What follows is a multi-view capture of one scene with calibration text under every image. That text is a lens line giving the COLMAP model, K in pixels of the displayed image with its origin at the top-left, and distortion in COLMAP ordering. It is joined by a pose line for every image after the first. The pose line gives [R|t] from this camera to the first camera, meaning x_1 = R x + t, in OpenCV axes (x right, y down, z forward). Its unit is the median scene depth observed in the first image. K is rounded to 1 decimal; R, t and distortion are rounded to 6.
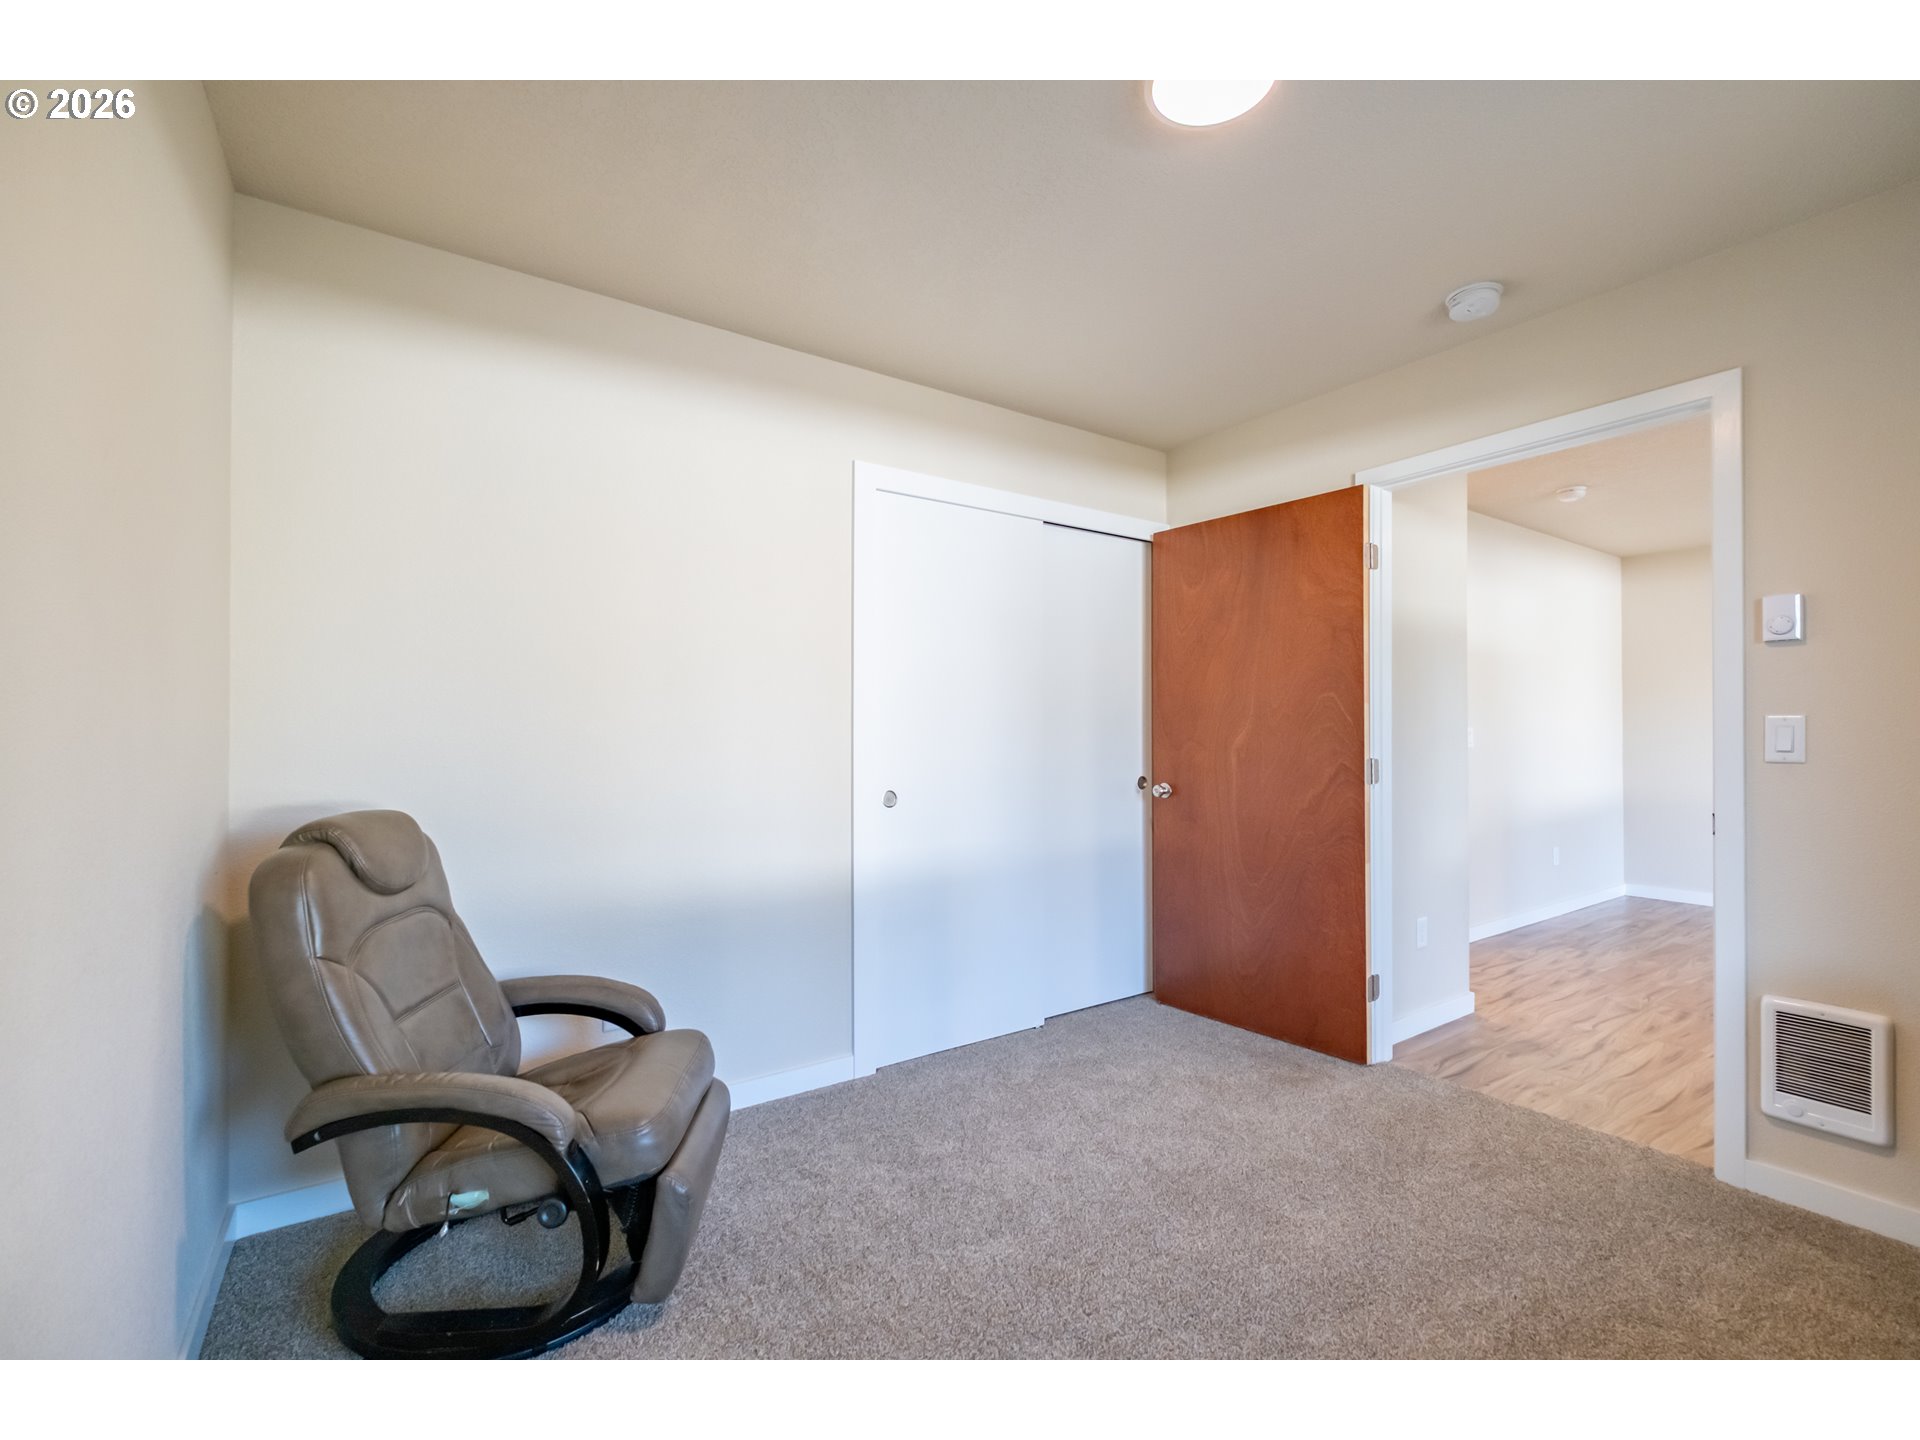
lens RADIAL K [[834.3, 0, 960.8], [0, 834.3, 727.3], [0, 0, 1]] dist [0.001995, -0.004195]
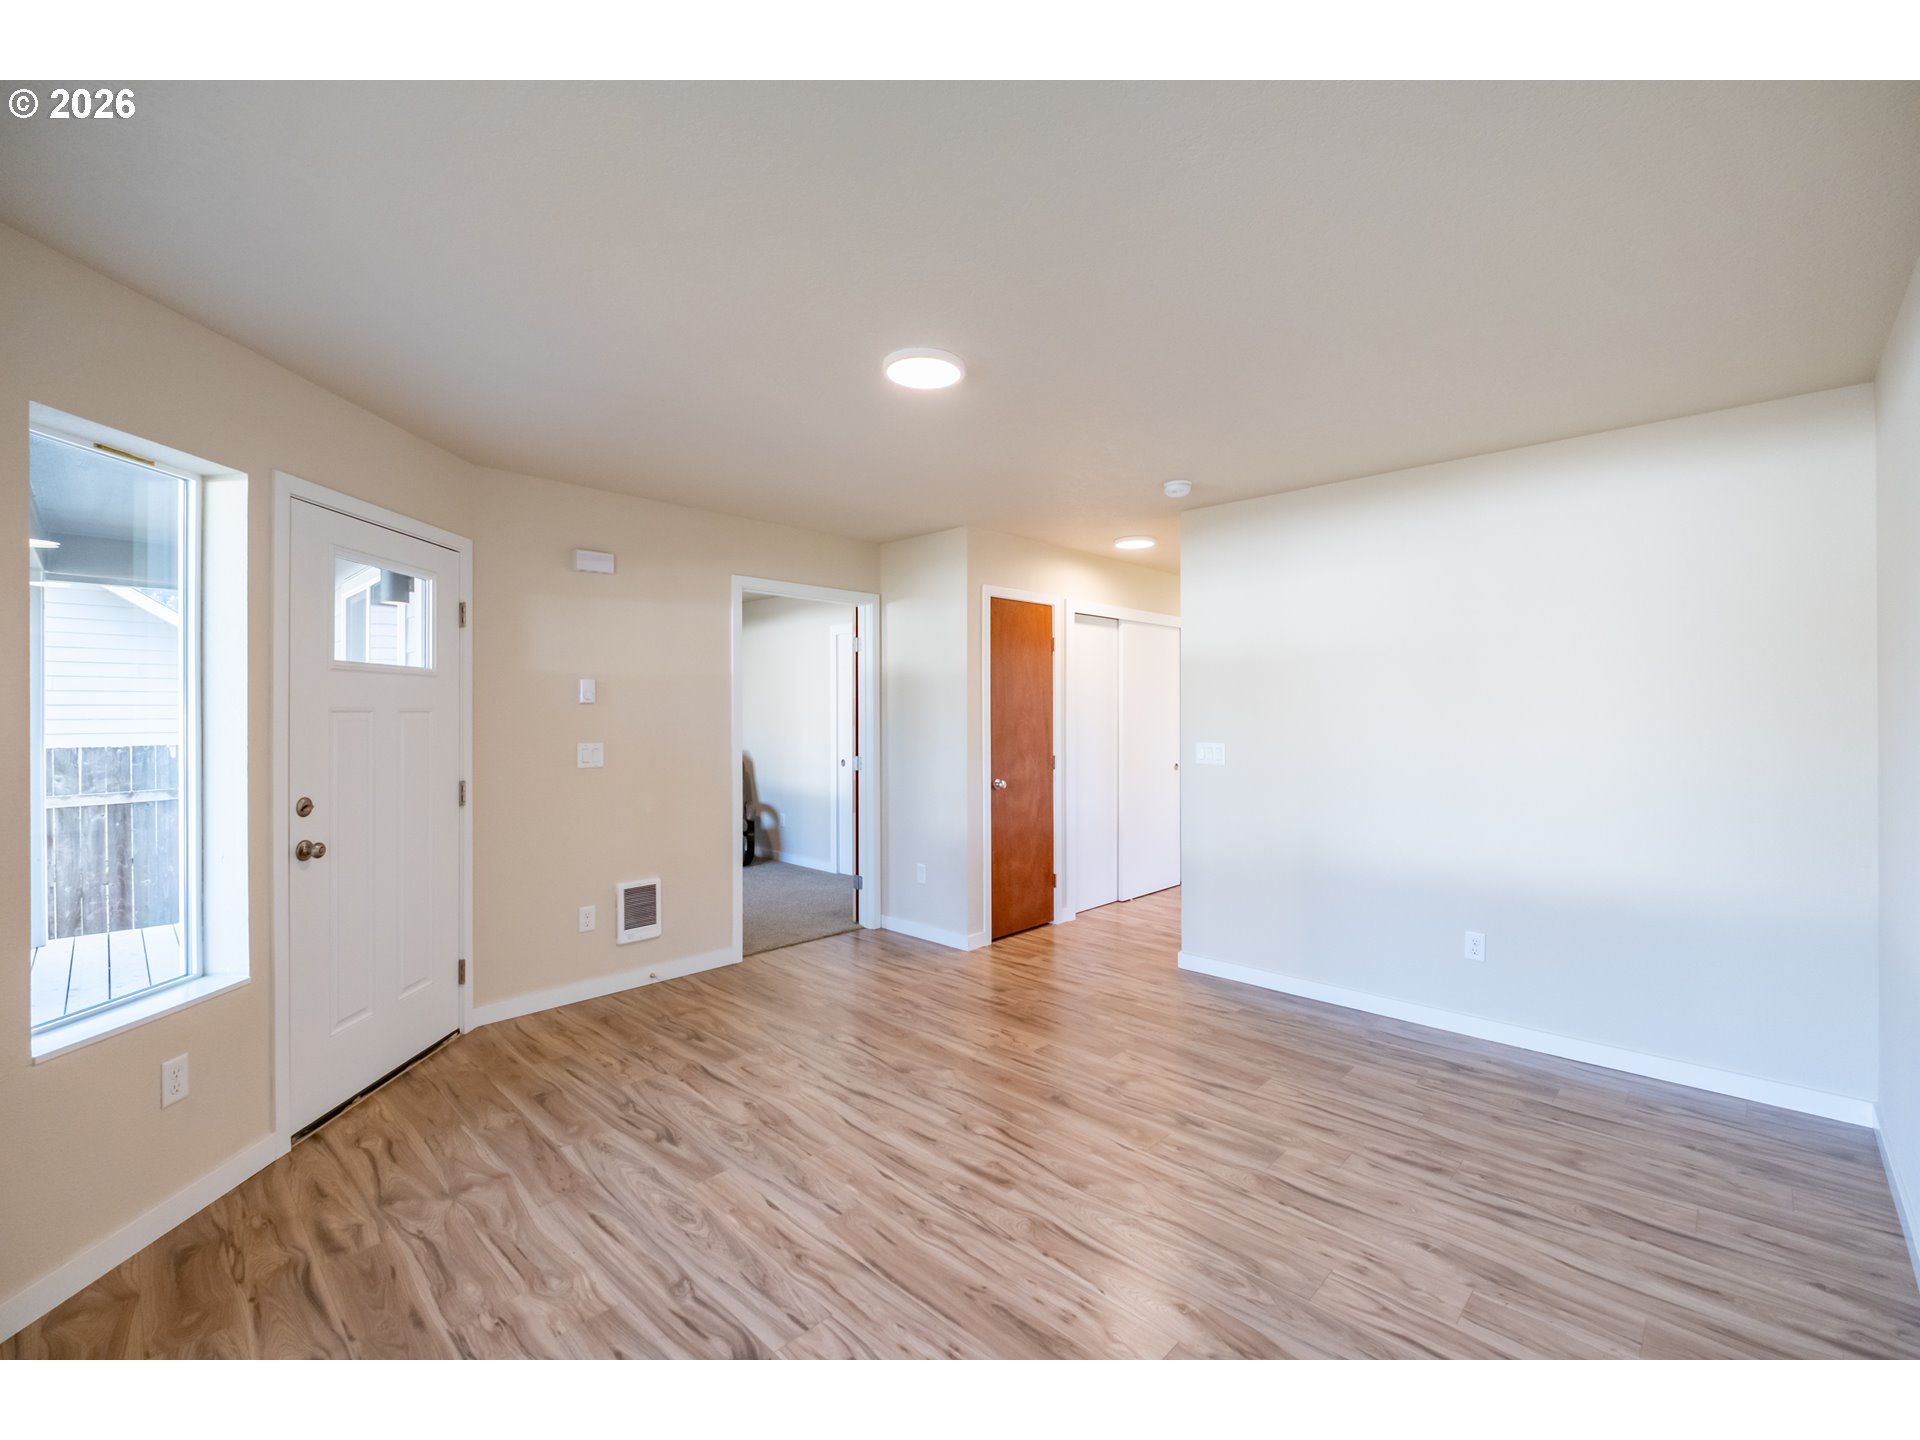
lens RADIAL K [[834.3, 0, 987.0], [0, 834.3, 708.4], [0, 0, 1]] dist [0.001995, -0.004195]
pose [[0.225882, -0.000914, -0.974154, 2.262500], [0.009018, 0.999959, 0.001153, -0.067642], [0.974113, -0.009046, 0.225880, 0.838554]]
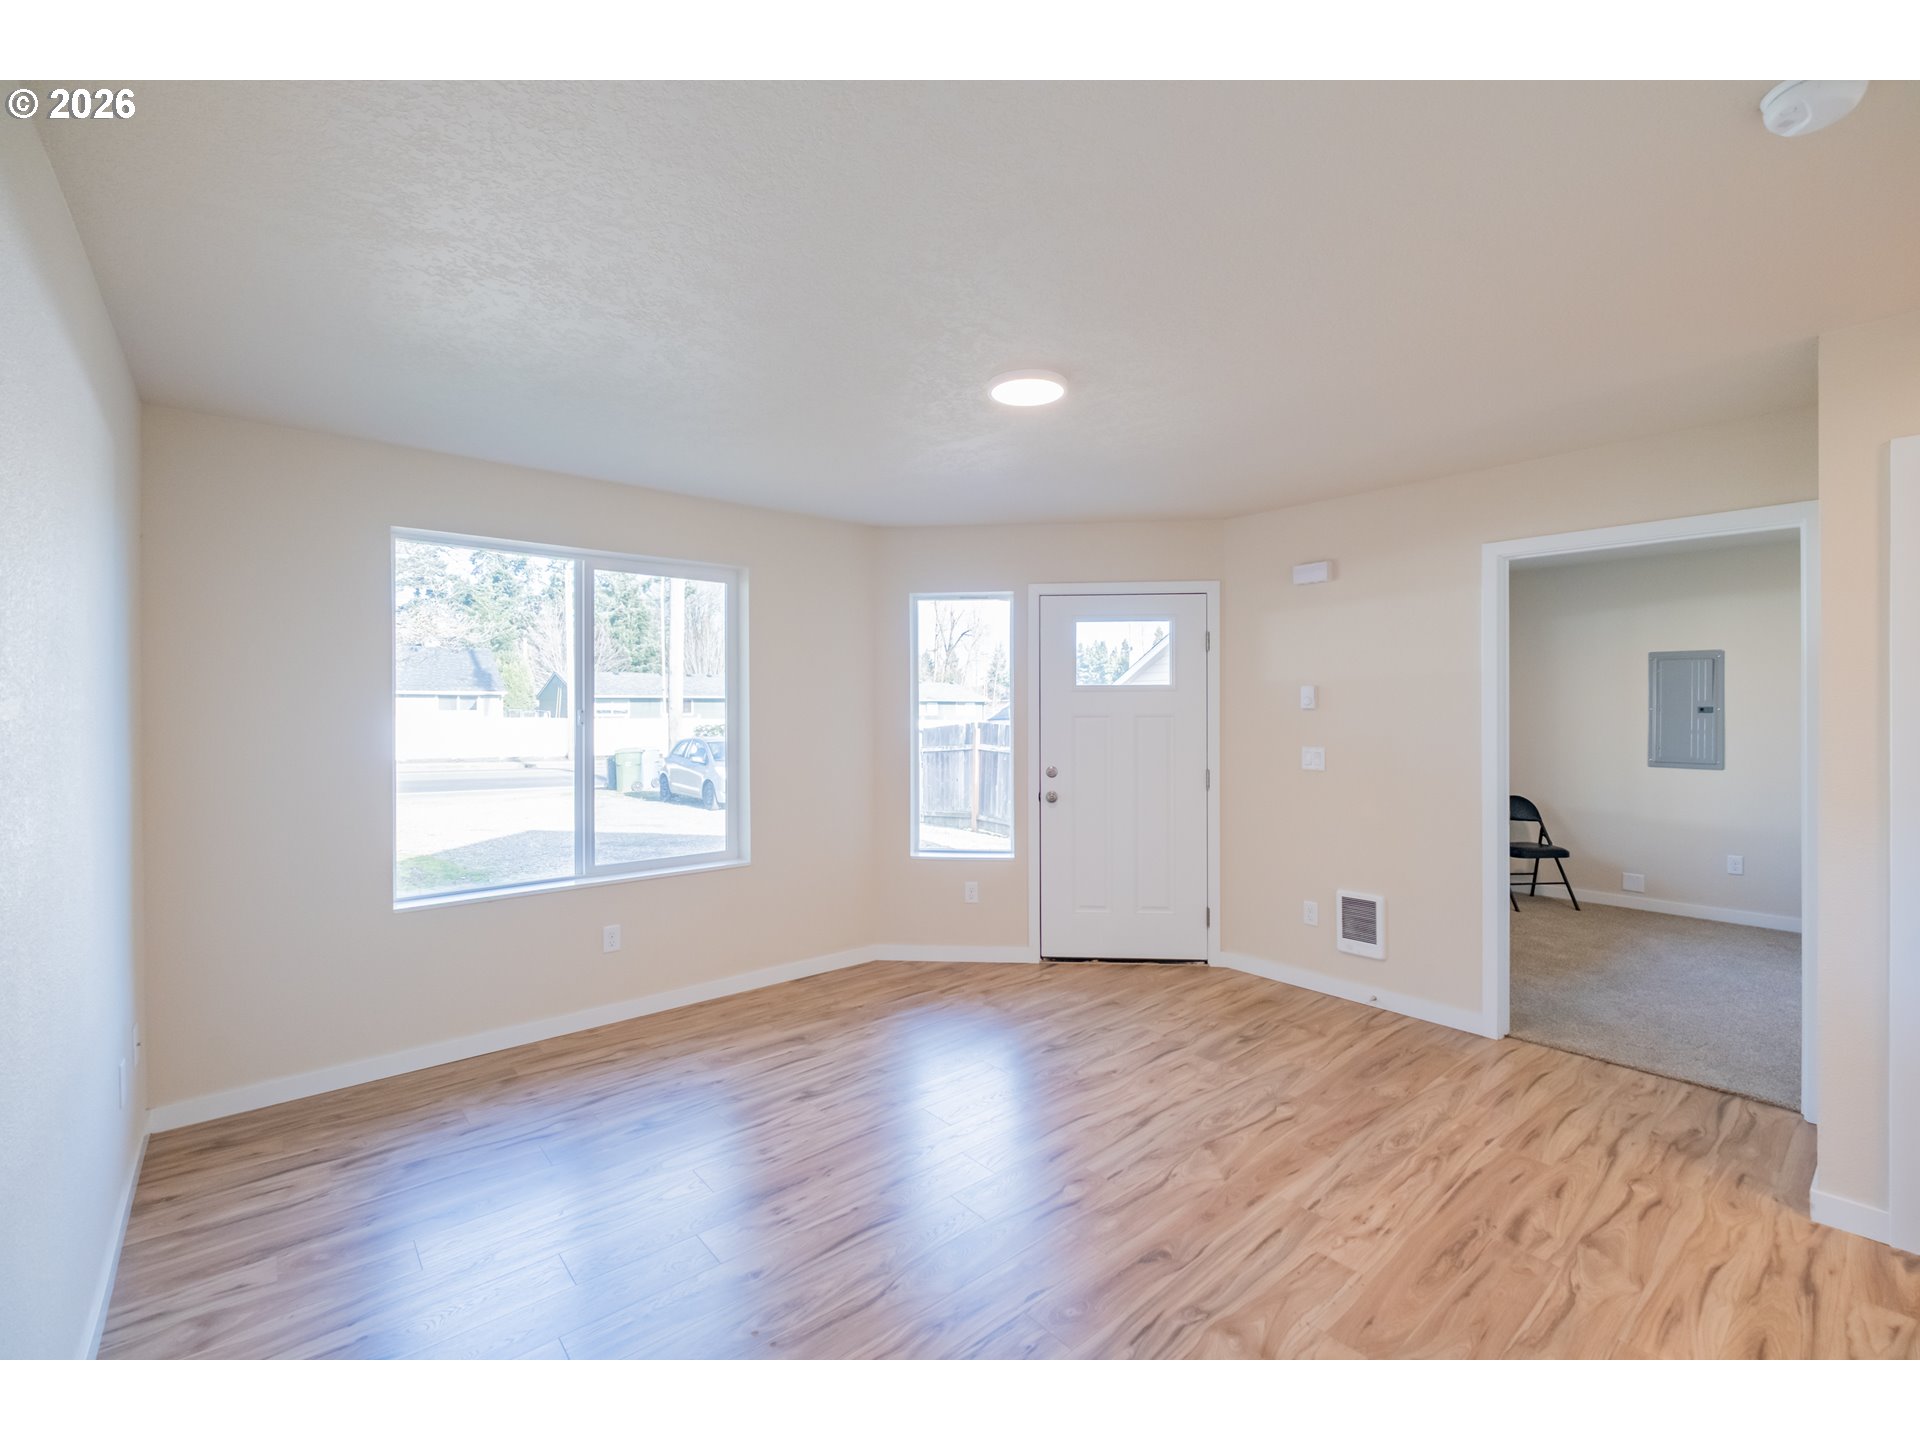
lens RADIAL K [[834.3, 0, 939.3], [0, 834.3, 713.4], [0, 0, 1]] dist [0.001995, -0.004195]
pose [[-0.996196, 0.010292, -0.086529, 1.570155], [0.010306, 0.999947, 0.000284, -0.079321], [0.086527, -0.000609, -0.996249, 1.847032]]
